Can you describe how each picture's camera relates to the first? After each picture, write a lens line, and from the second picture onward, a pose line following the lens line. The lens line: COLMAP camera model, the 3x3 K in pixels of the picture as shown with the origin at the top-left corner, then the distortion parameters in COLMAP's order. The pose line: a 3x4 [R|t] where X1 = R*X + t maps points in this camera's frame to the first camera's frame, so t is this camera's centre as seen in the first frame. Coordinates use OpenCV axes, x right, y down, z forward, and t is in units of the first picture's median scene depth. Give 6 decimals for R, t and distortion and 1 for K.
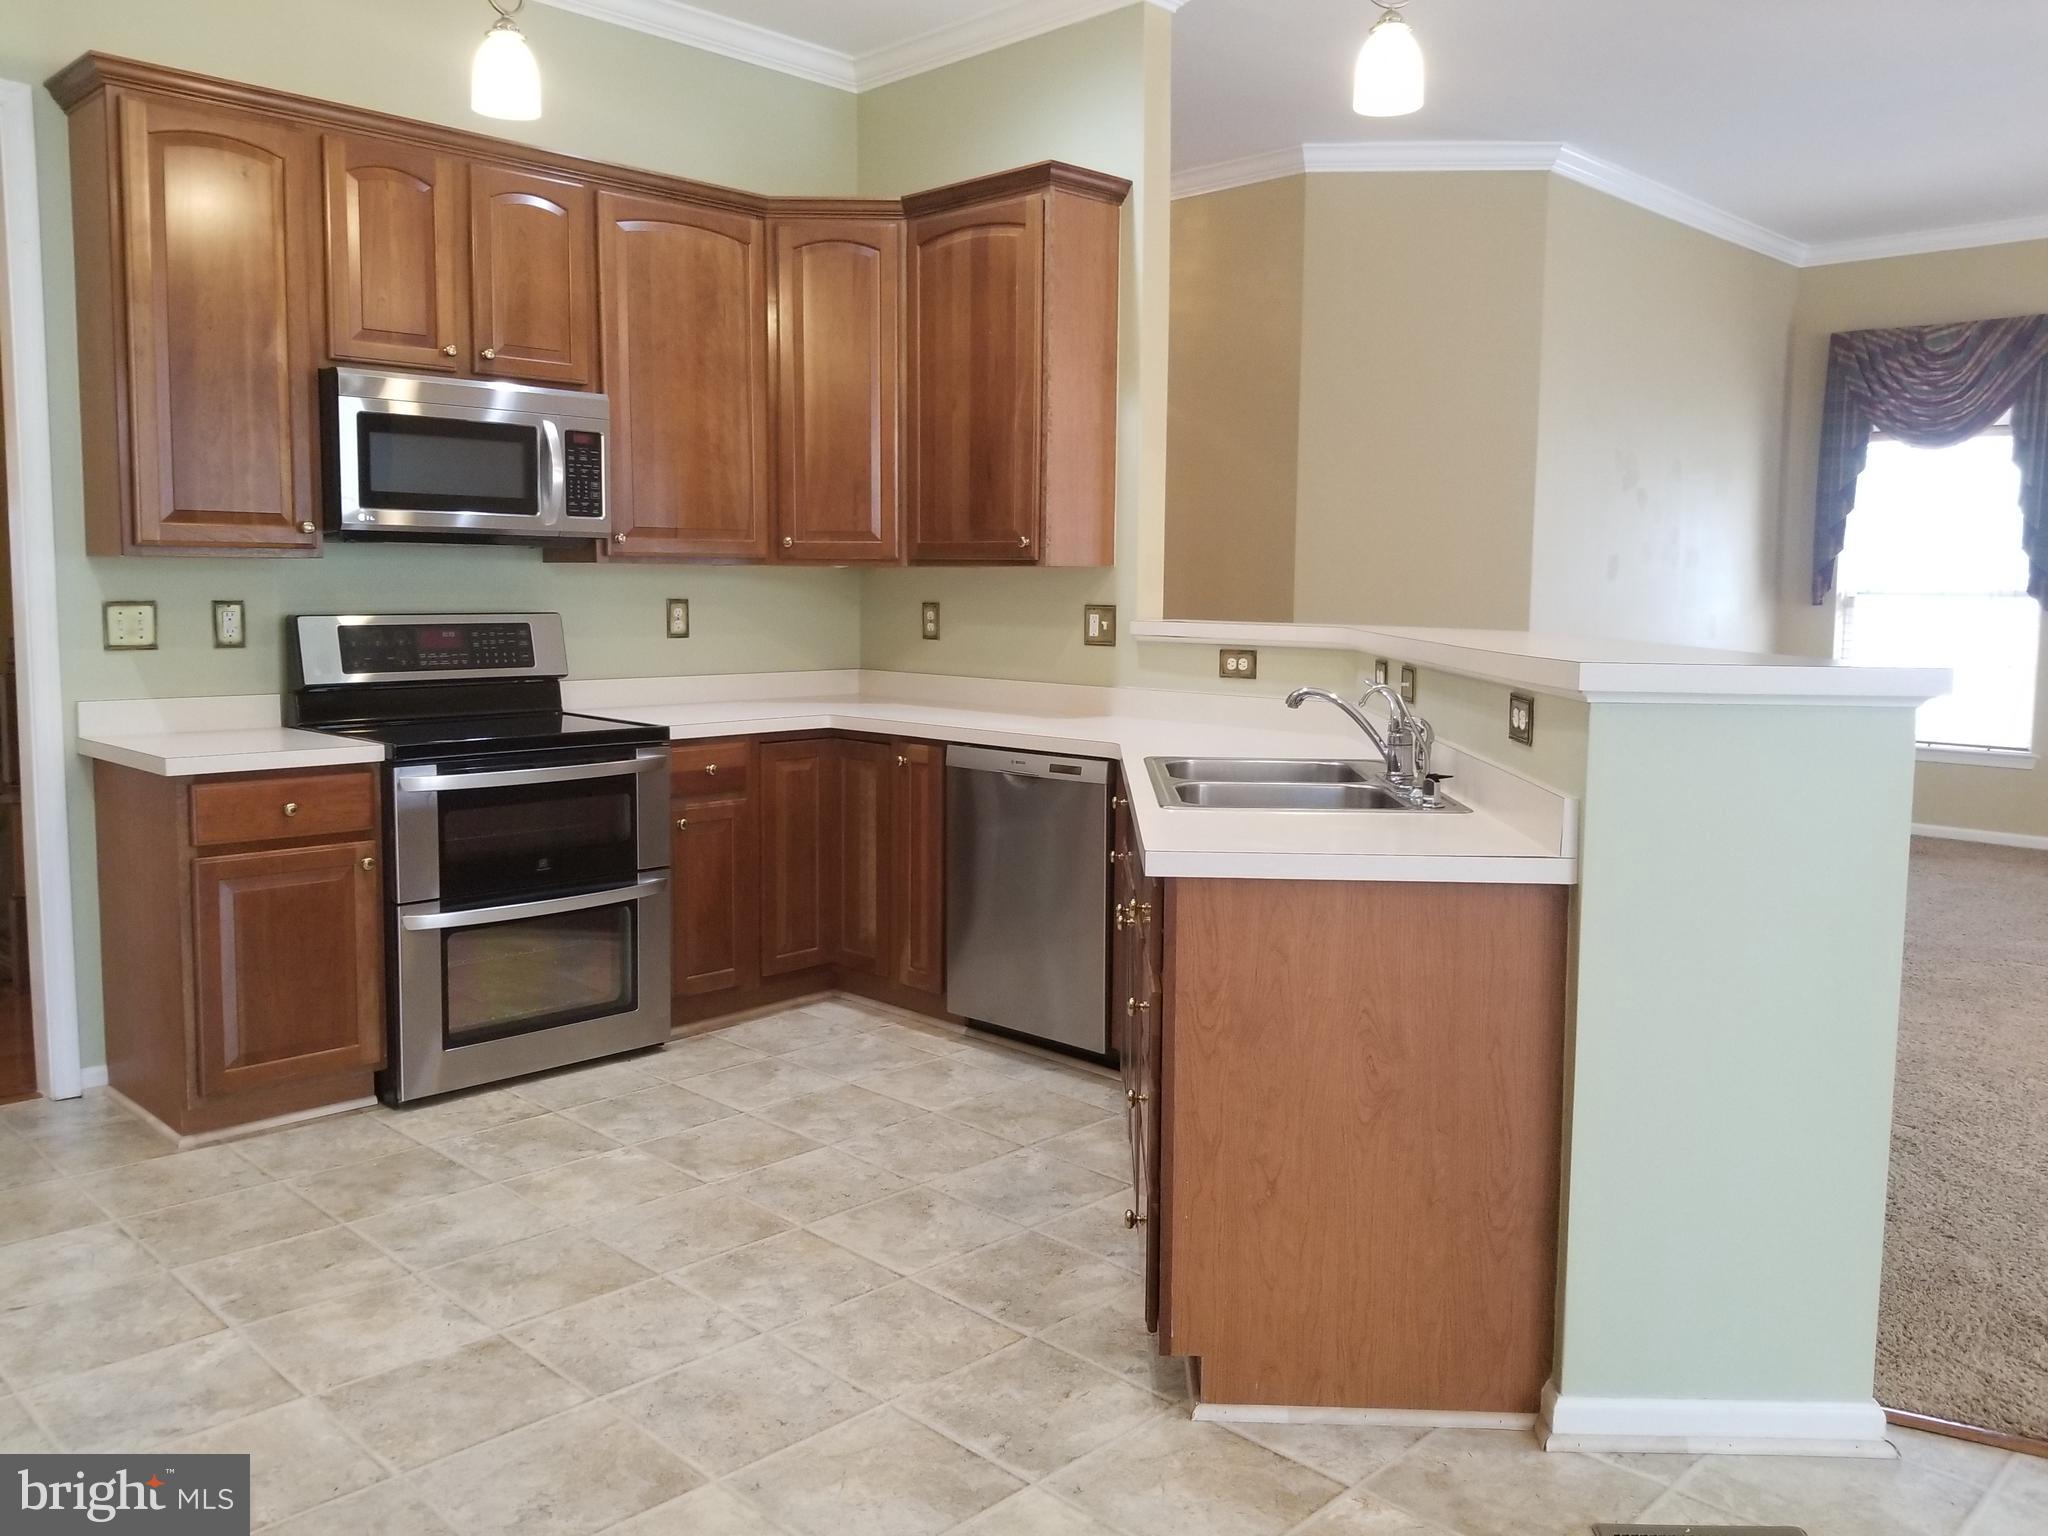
lens RADIAL K [[1583.1, 0, 1008.5], [0, 1583.1, 734.2], [0, 0, 1]] dist [0.095354, -0.163654]
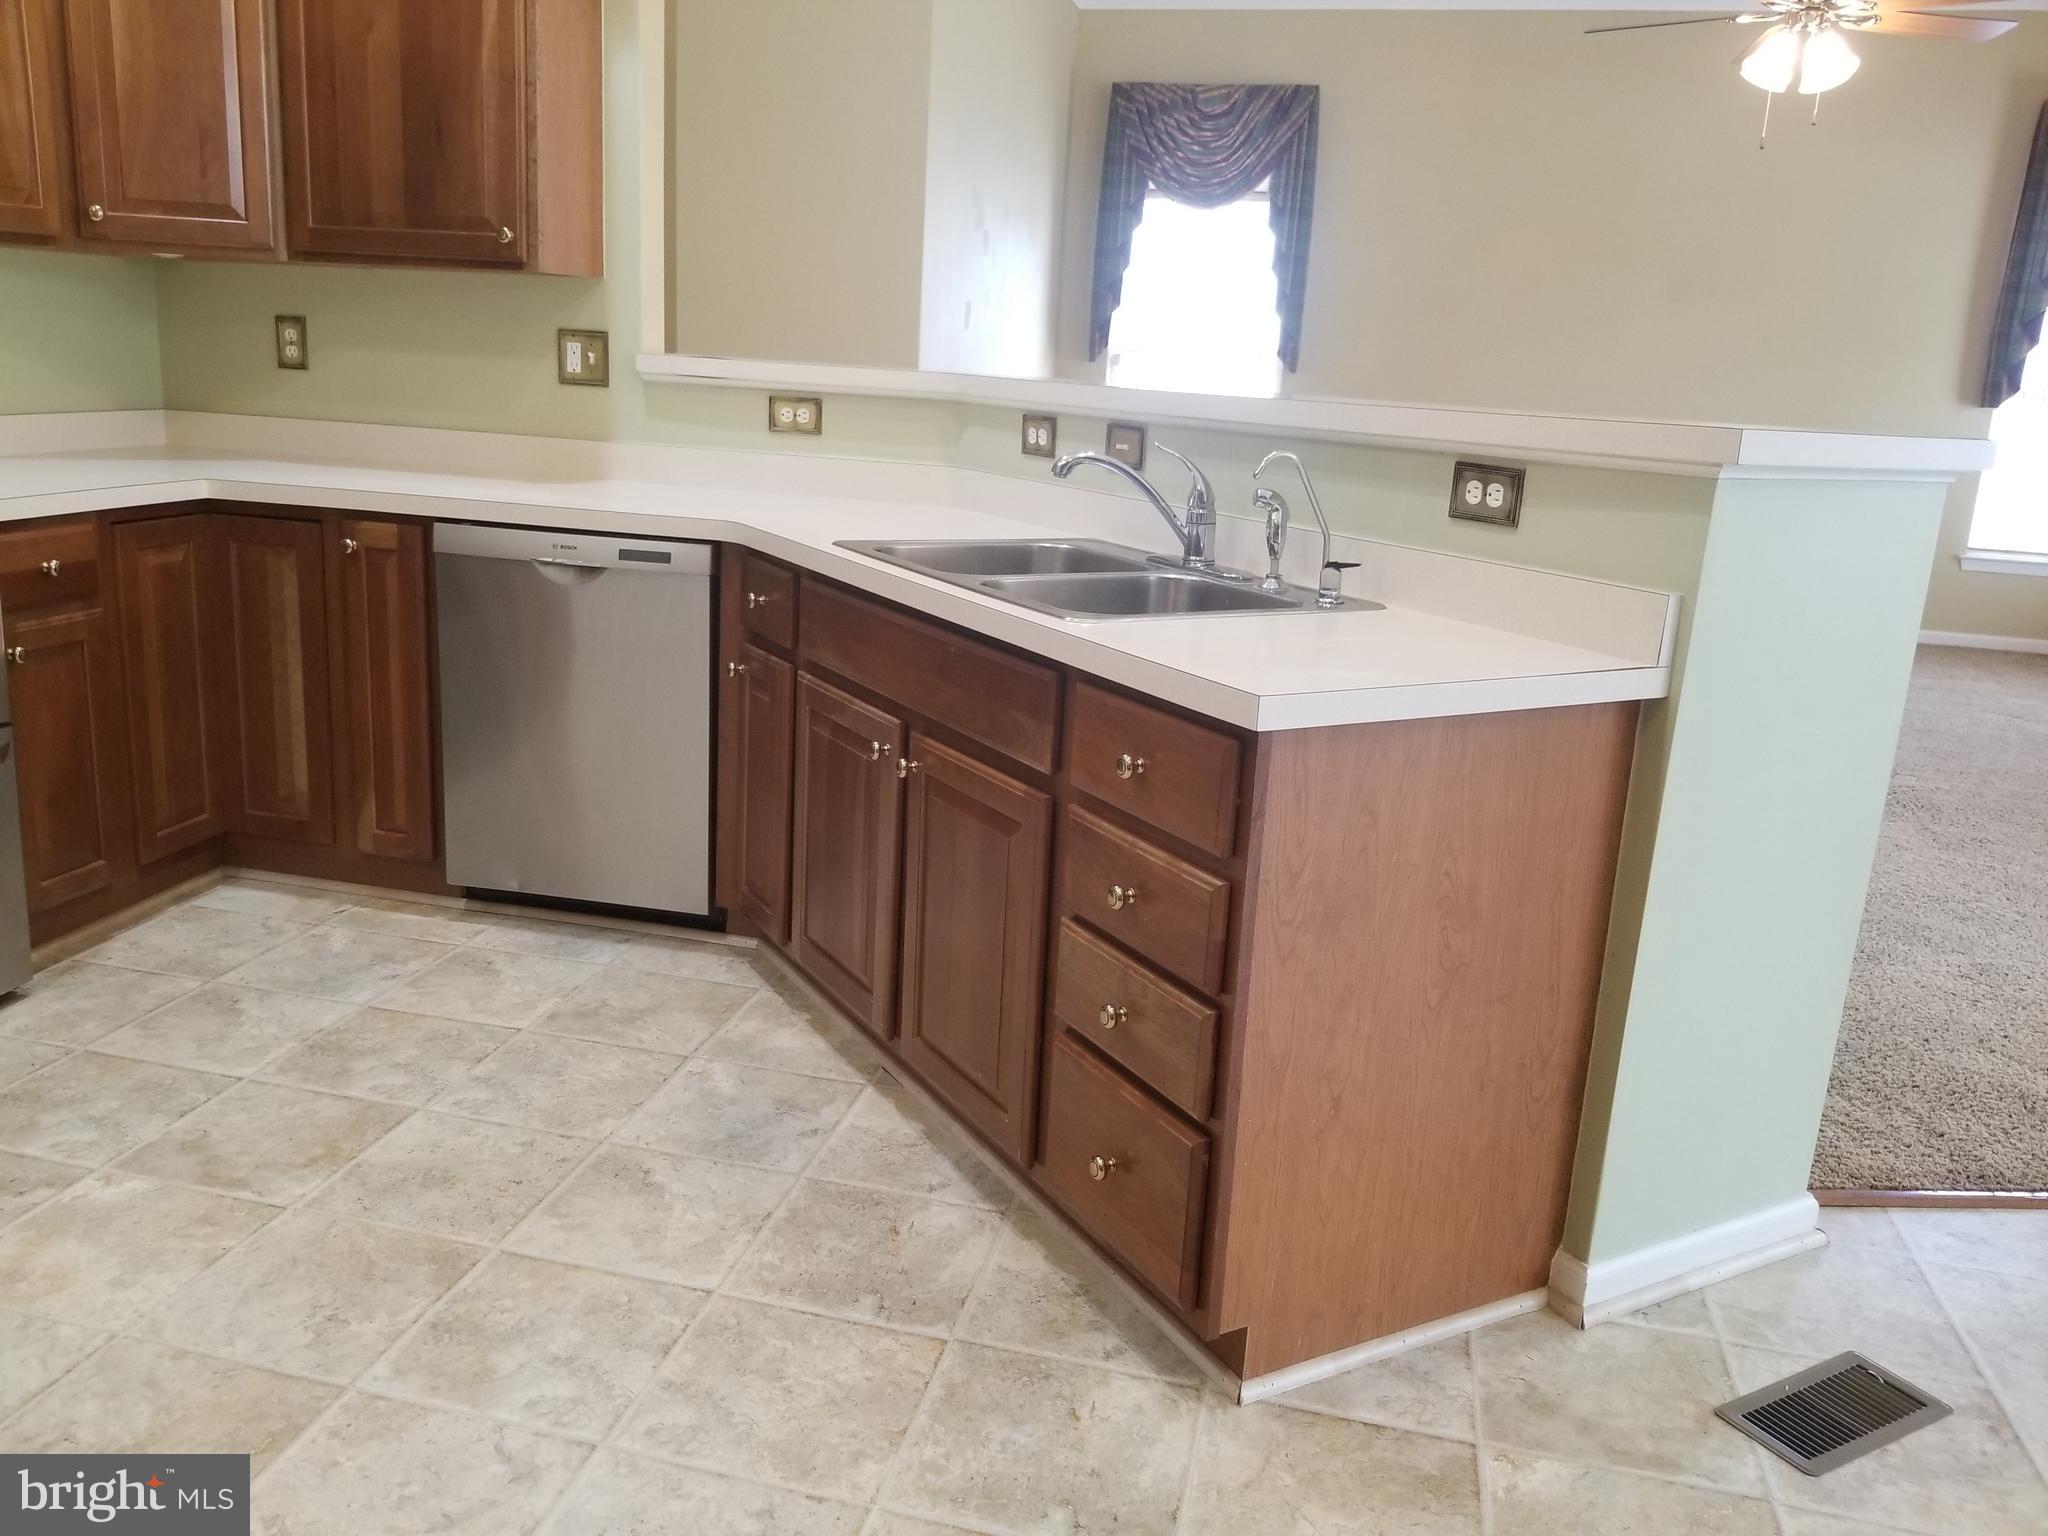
lens RADIAL K [[1620.7, 0, 1018.3], [0, 1620.7, 748.2], [0, 0, 1]] dist [0.071858, -0.120819]
pose [[0.862529, -0.087634, 0.498361, -0.183586], [0.006538, 0.986737, 0.162196, -0.010533], [-0.505965, -0.136641, 0.851662, 0.218819]]
